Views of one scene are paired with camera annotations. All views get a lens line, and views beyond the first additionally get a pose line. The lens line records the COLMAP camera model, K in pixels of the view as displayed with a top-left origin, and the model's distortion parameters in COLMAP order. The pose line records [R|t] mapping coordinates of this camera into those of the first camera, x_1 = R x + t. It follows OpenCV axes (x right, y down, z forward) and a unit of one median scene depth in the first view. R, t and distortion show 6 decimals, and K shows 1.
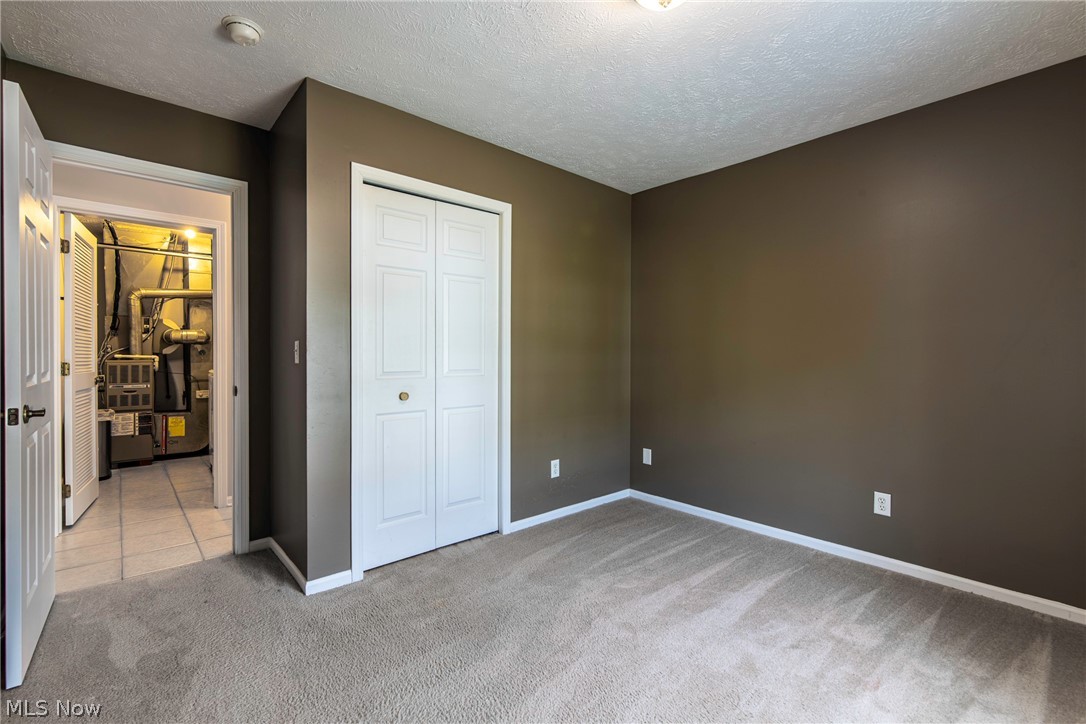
lens RADIAL K [[471.3, 0, 546.2], [0, 471.3, 365.0], [0, 0, 1]] dist [0.000844, -0.000573]
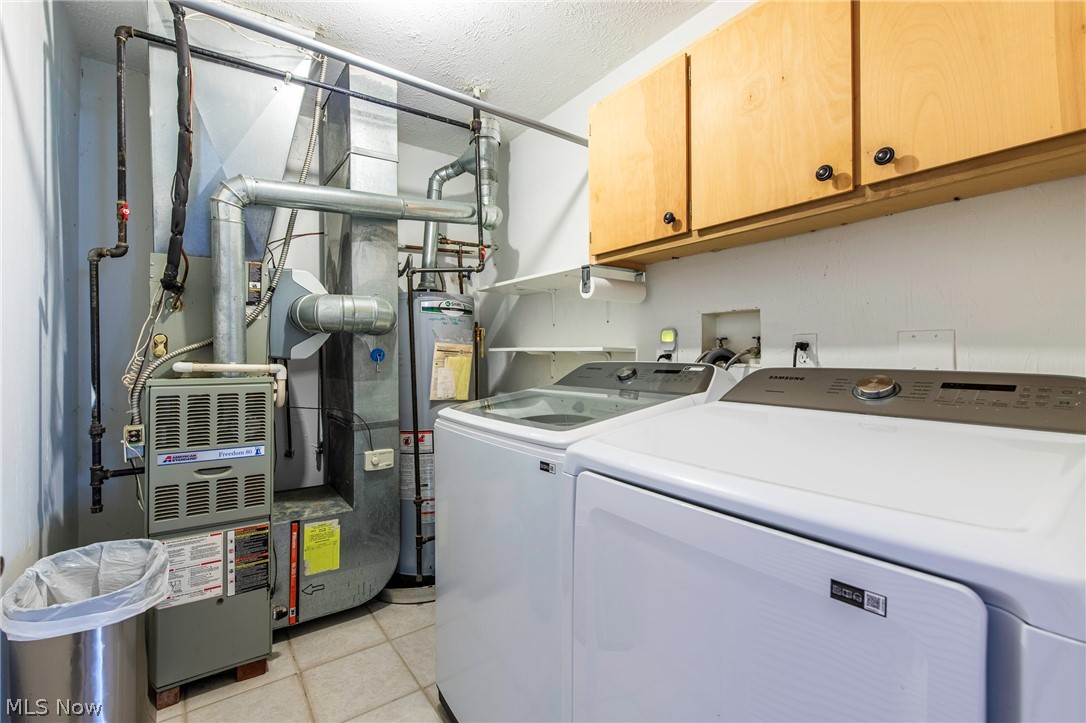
lens RADIAL K [[471.3, 0, 540.0], [0, 471.3, 357.3], [0, 0, 1]] dist [0.000844, -0.000573]
pose [[0.995250, -0.006857, -0.097114, -0.607008], [0.004957, 0.999792, -0.019786, -0.017594], [0.097229, 0.019211, 0.995077, 0.673669]]
